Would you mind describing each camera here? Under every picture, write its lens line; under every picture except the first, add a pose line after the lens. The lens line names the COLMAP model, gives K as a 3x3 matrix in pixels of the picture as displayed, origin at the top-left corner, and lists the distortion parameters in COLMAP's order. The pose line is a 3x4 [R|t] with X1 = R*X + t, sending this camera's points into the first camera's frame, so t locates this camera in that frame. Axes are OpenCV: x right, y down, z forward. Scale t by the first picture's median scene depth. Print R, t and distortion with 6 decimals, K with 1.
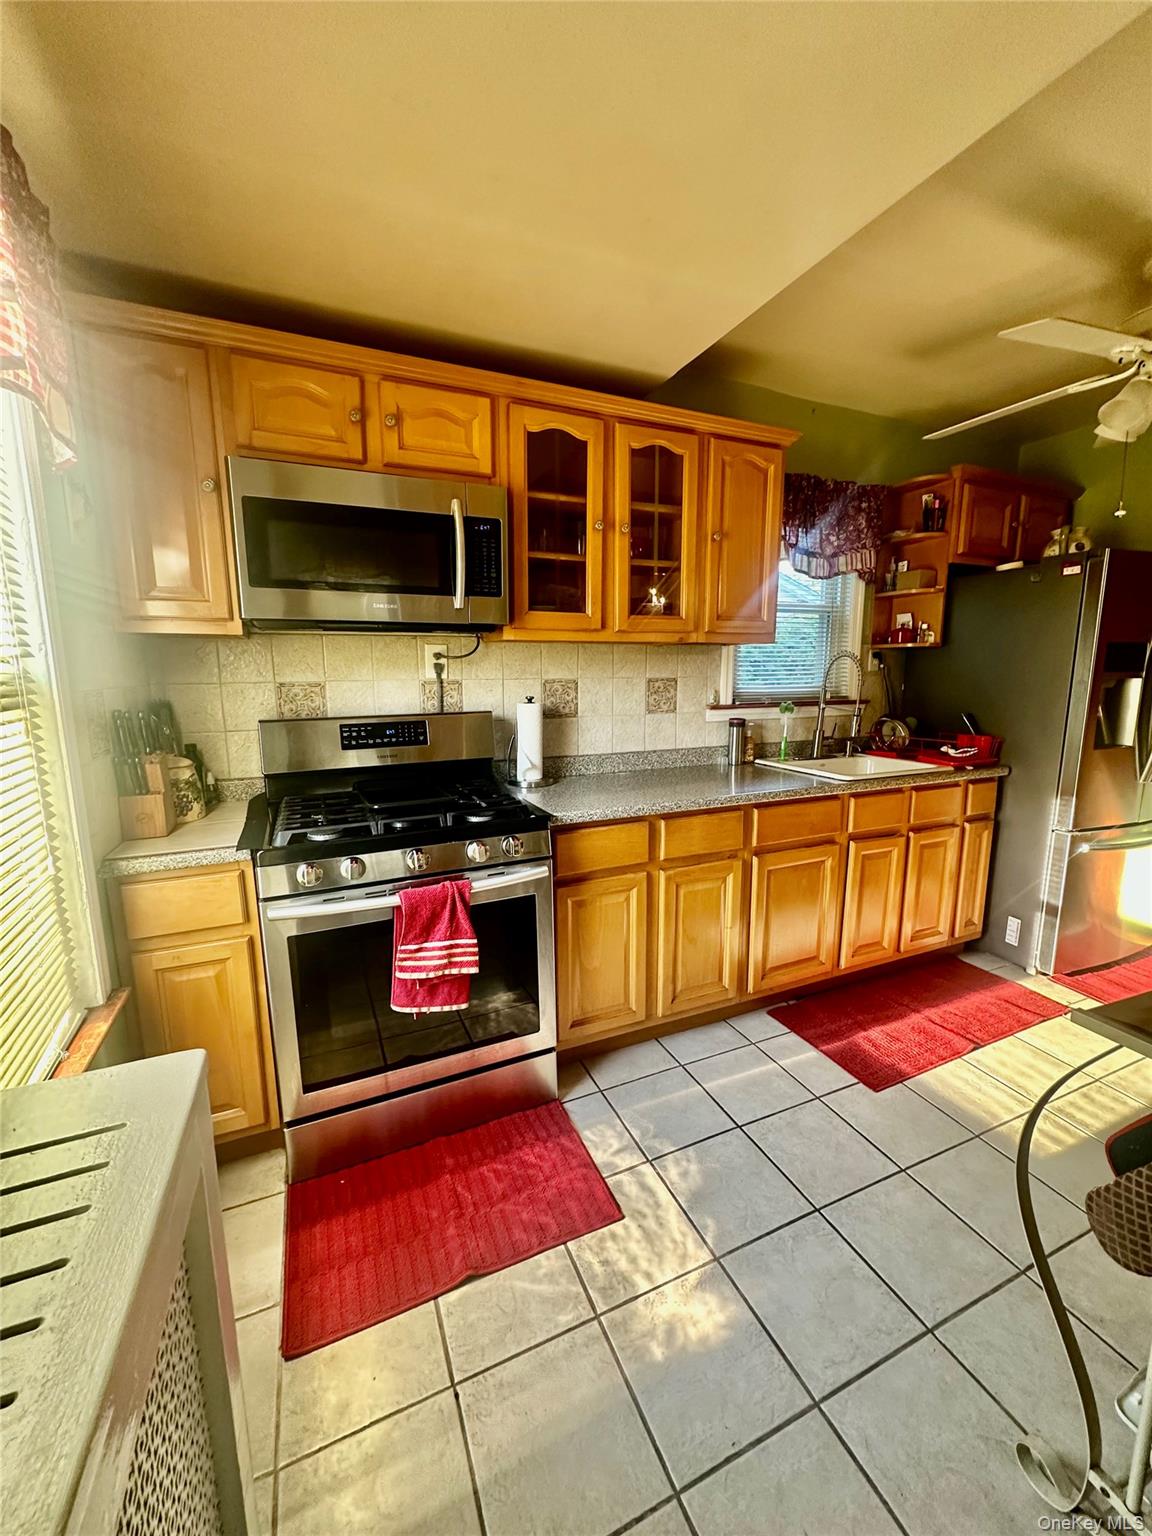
lens RADIAL K [[609.4, 0, 576.0], [0, 609.4, 768.0], [0, 0, 1]] dist [-0.003190, 0.000013]
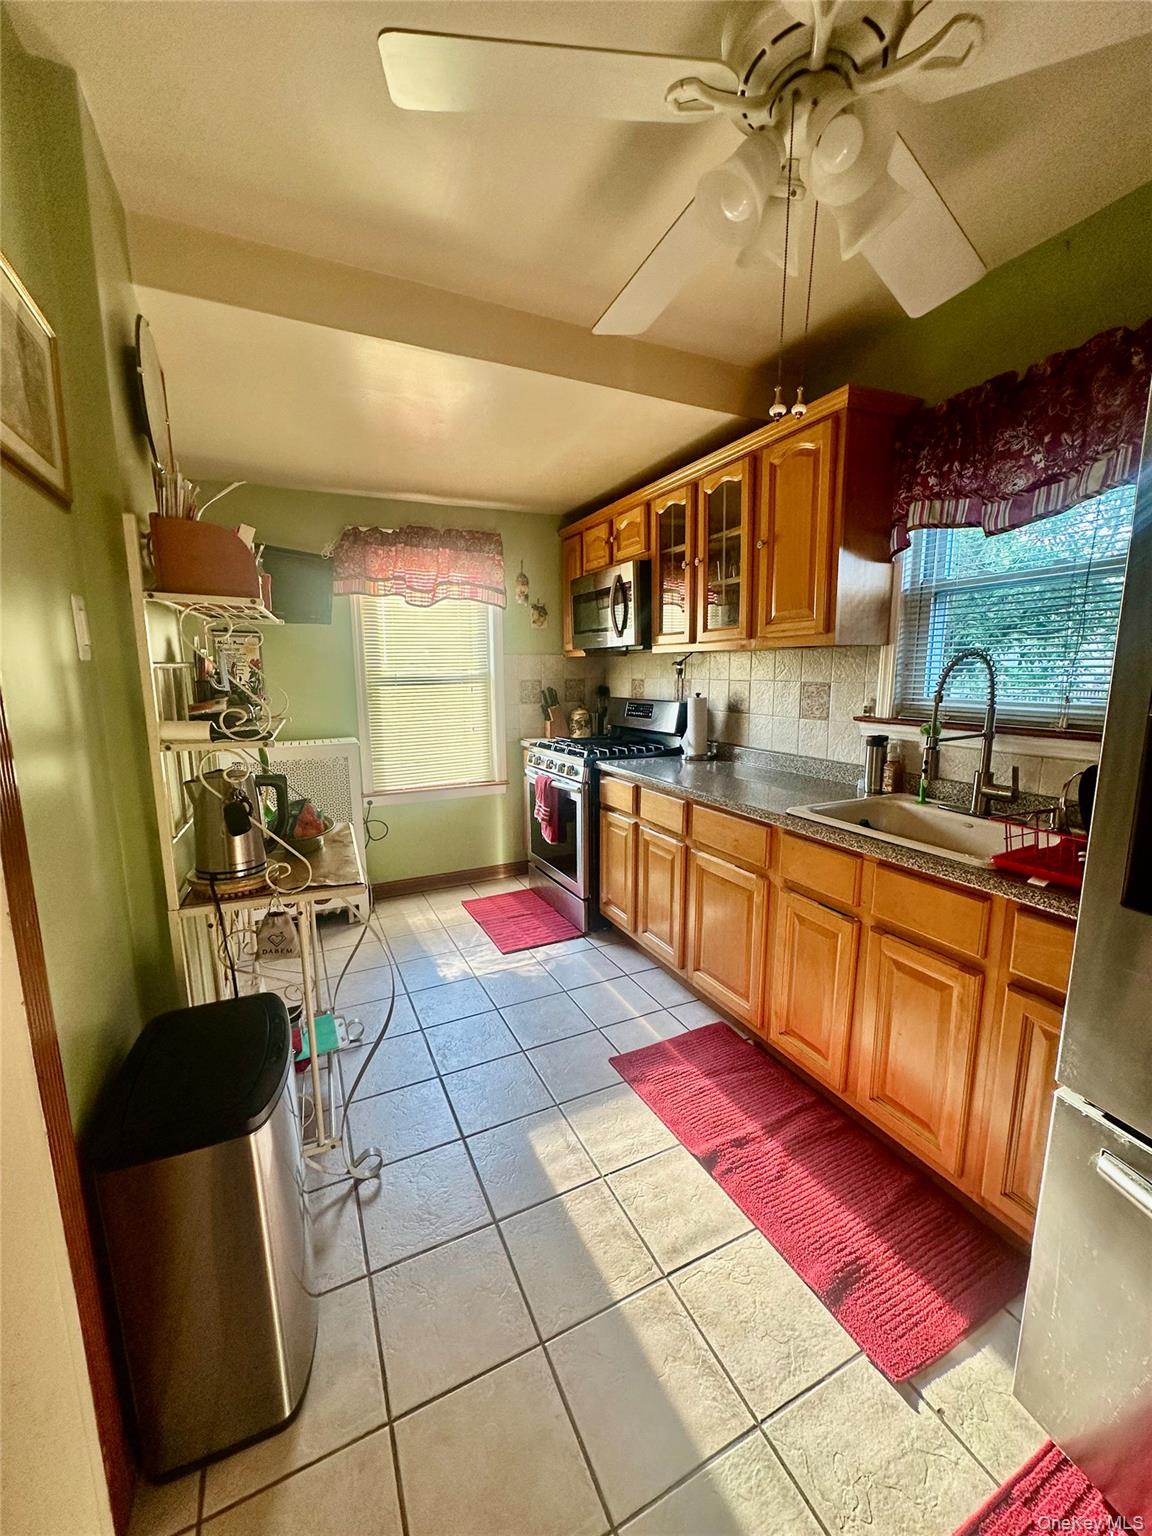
lens RADIAL K [[609.4, 0, 576.0], [0, 609.4, 768.0], [0, 0, 1]] dist [-0.003190, 0.000013]
pose [[0.030530, 0.165508, -0.985736, 1.049152], [-0.154189, 0.975171, 0.158958, -0.105385], [0.987570, 0.147136, 0.055291, 0.565389]]
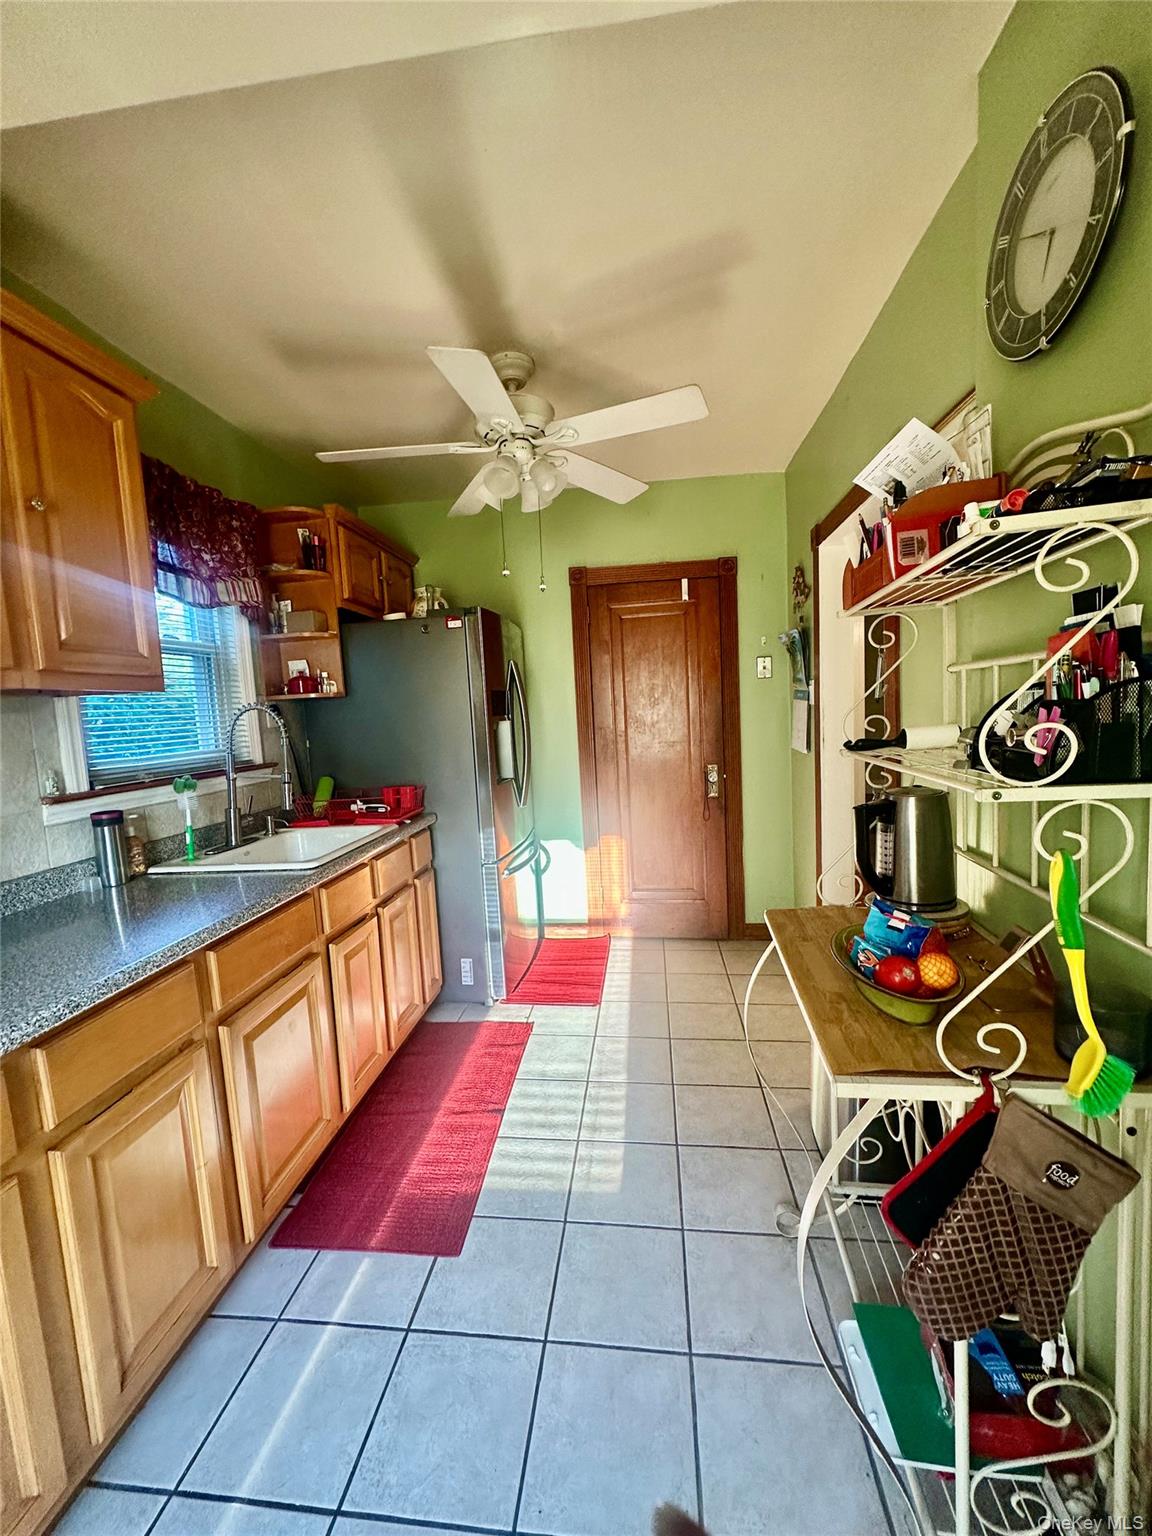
lens RADIAL K [[609.4, 0, 576.0], [0, 609.4, 768.0], [0, 0, 1]] dist [-0.003190, 0.000013]
pose [[0.506059, -0.107564, 0.855765, -0.020680], [0.188935, 0.981920, 0.011693, -0.041341], [-0.841551, 0.155767, 0.517232, 0.263822]]
